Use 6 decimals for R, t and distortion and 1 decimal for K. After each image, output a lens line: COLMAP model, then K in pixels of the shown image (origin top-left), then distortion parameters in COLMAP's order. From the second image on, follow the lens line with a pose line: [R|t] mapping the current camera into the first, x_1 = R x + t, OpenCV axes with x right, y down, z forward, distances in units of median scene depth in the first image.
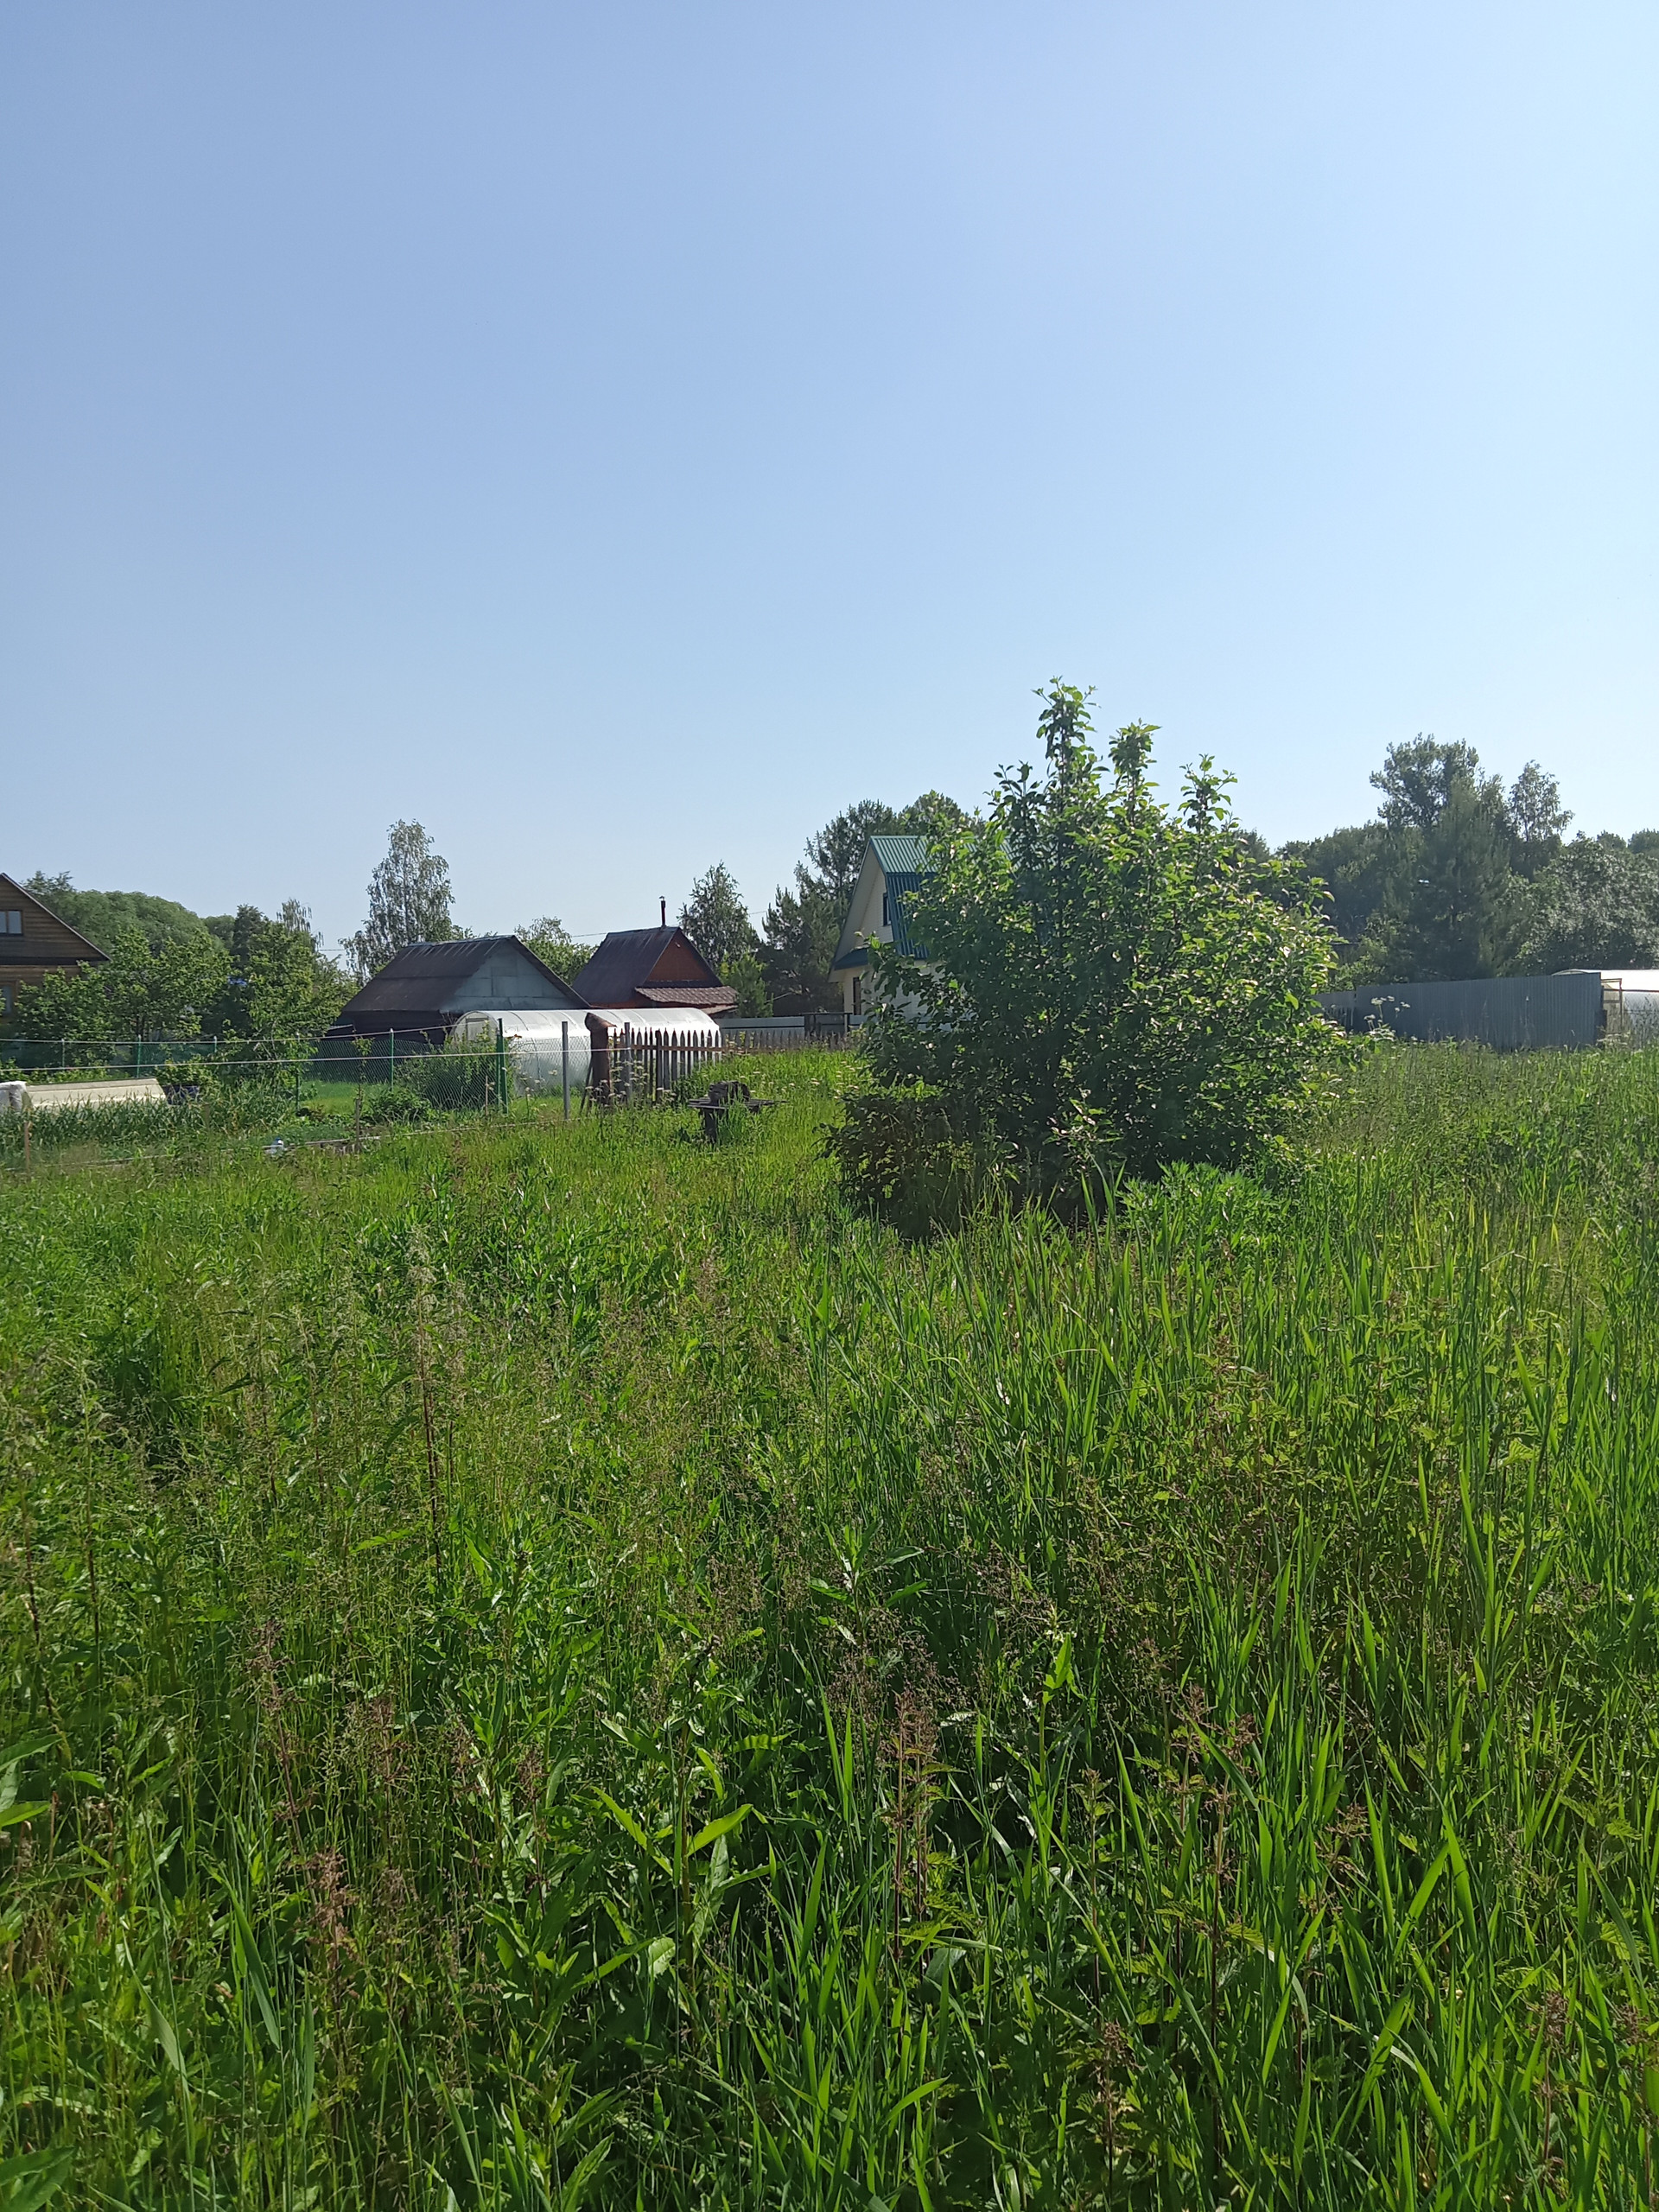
lens RADIAL K [[1732.1, 0, 823.2], [0, 1732.1, 1145.0], [0, 0, 1]] dist [0.045347, -0.047376]
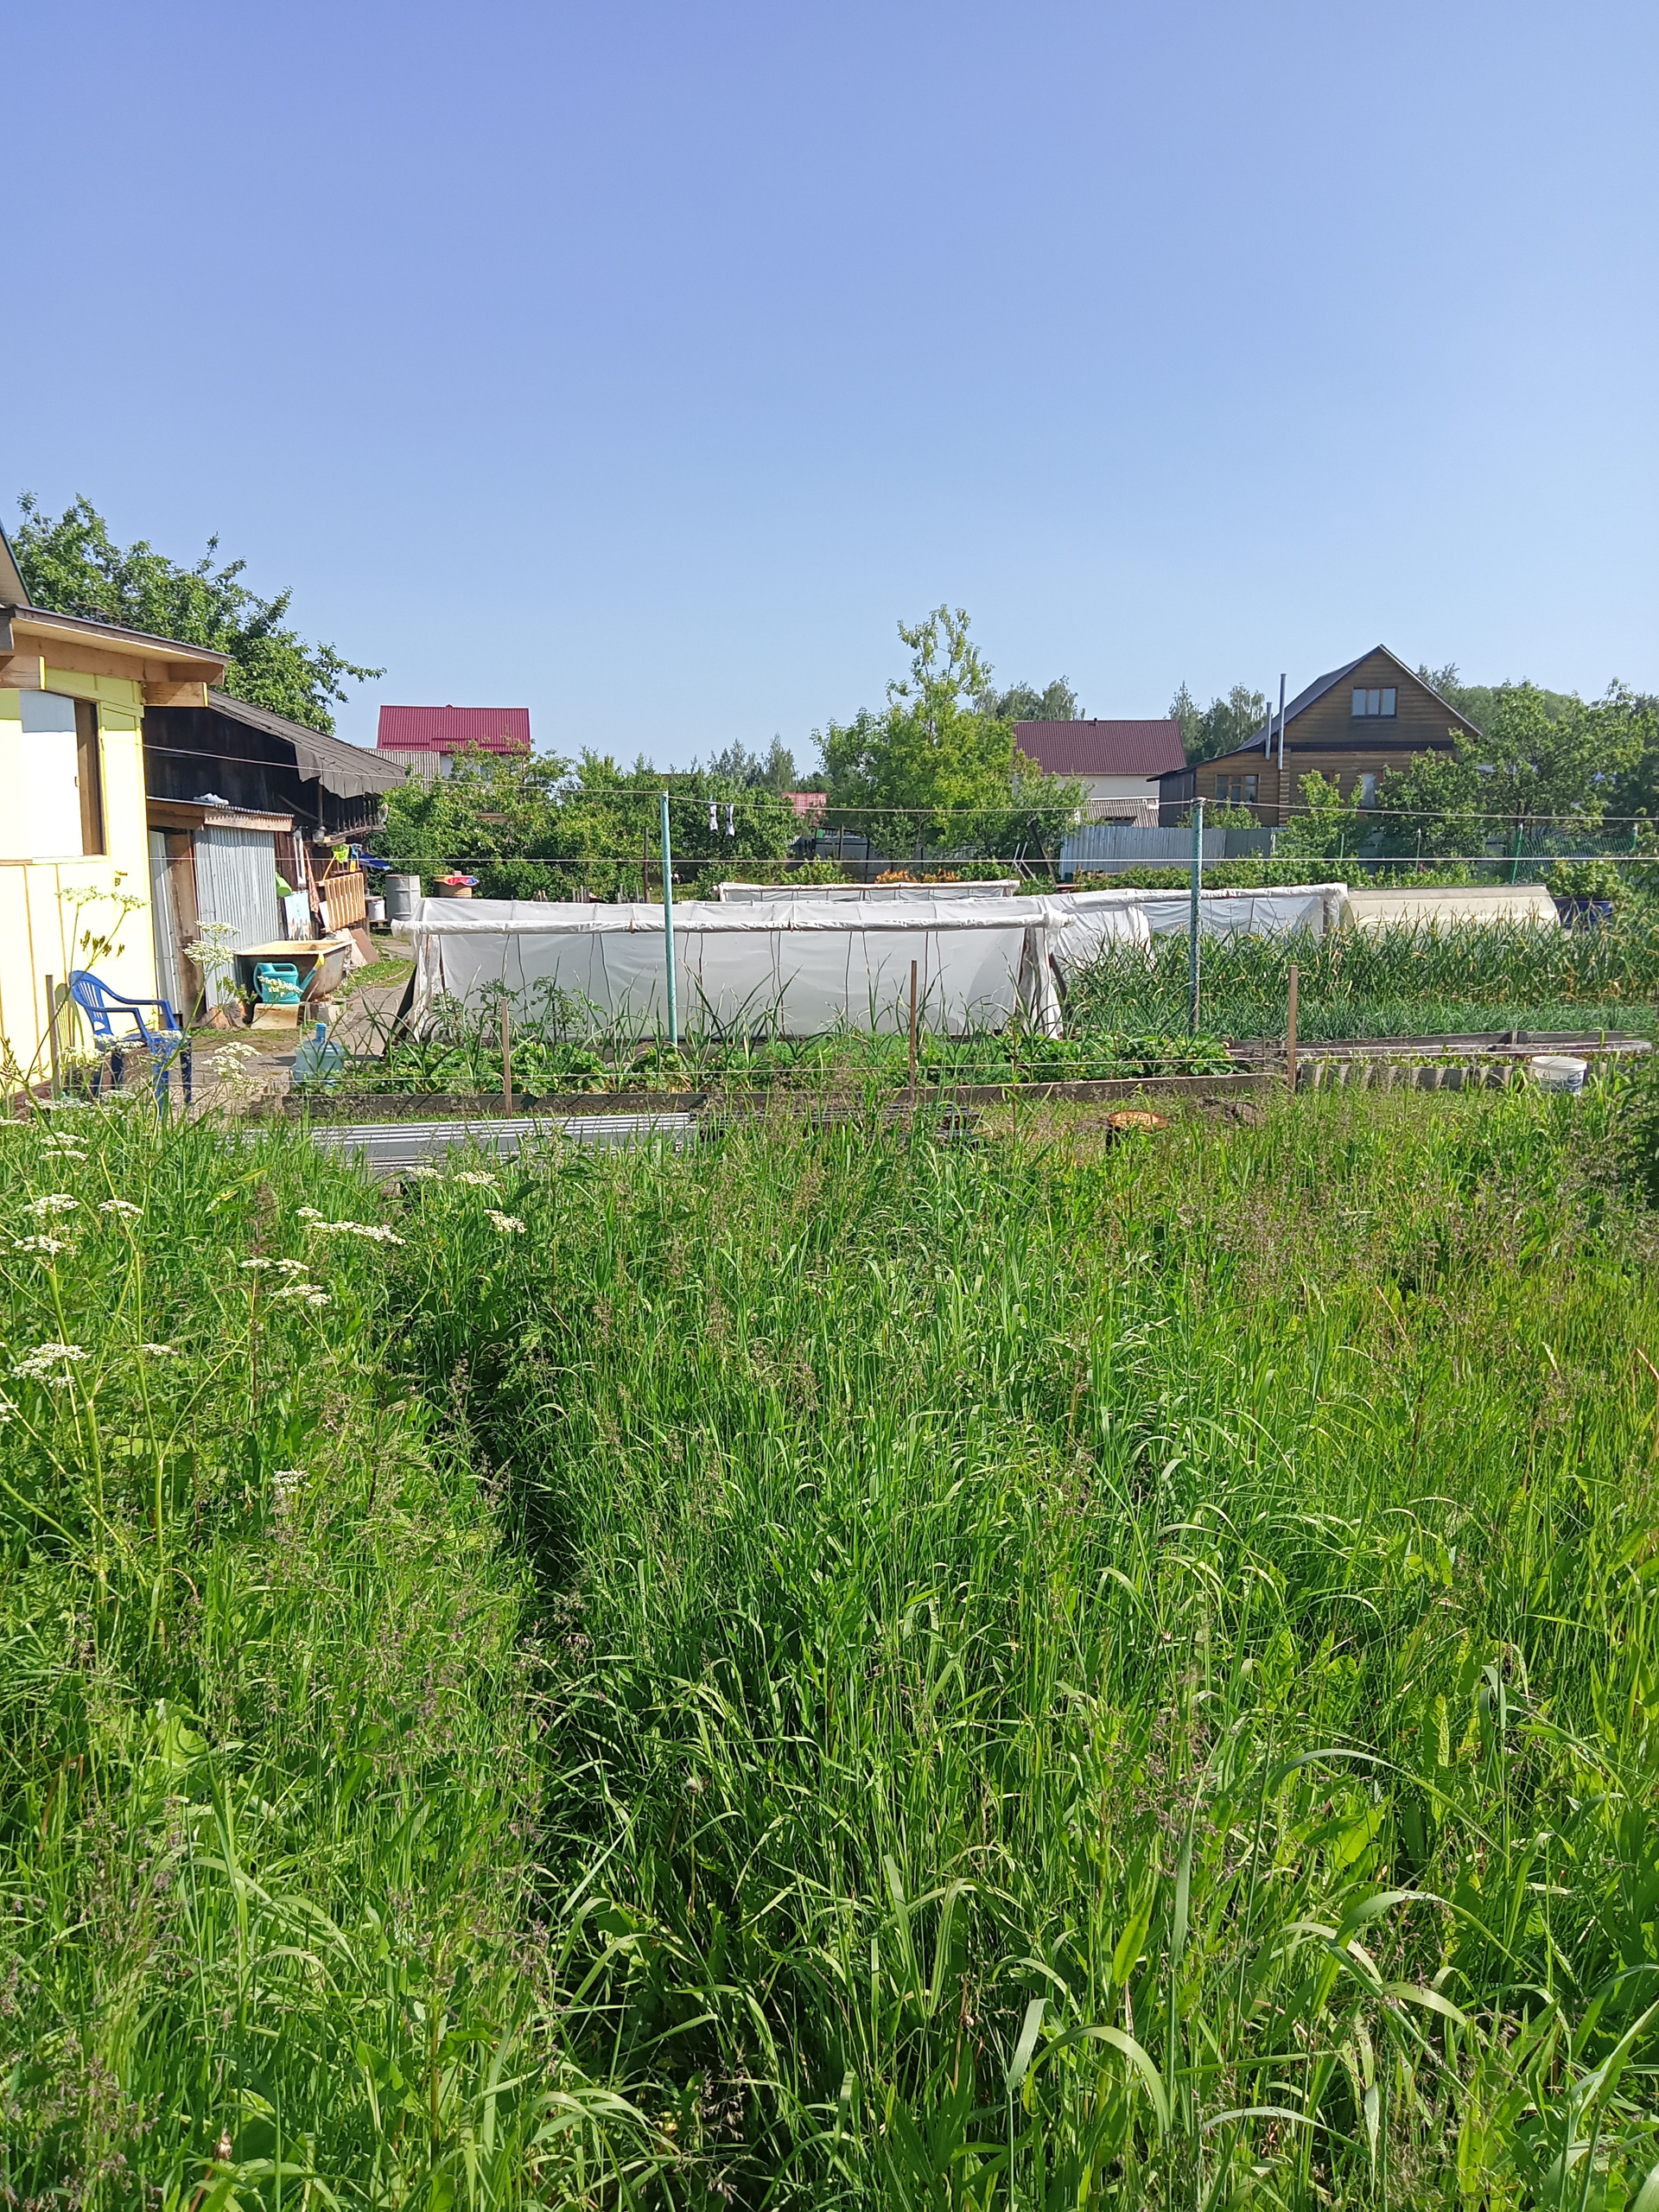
lens RADIAL K [[1732.1, 0, 829.8], [0, 1732.1, 1106.3], [0, 0, 1]] dist [0.045347, -0.047376]
pose [[0.737339, 0.116365, -0.665424, -0.051349], [-0.056968, 0.992254, 0.110395, -0.004934], [0.673116, -0.043491, 0.738257, 0.126412]]
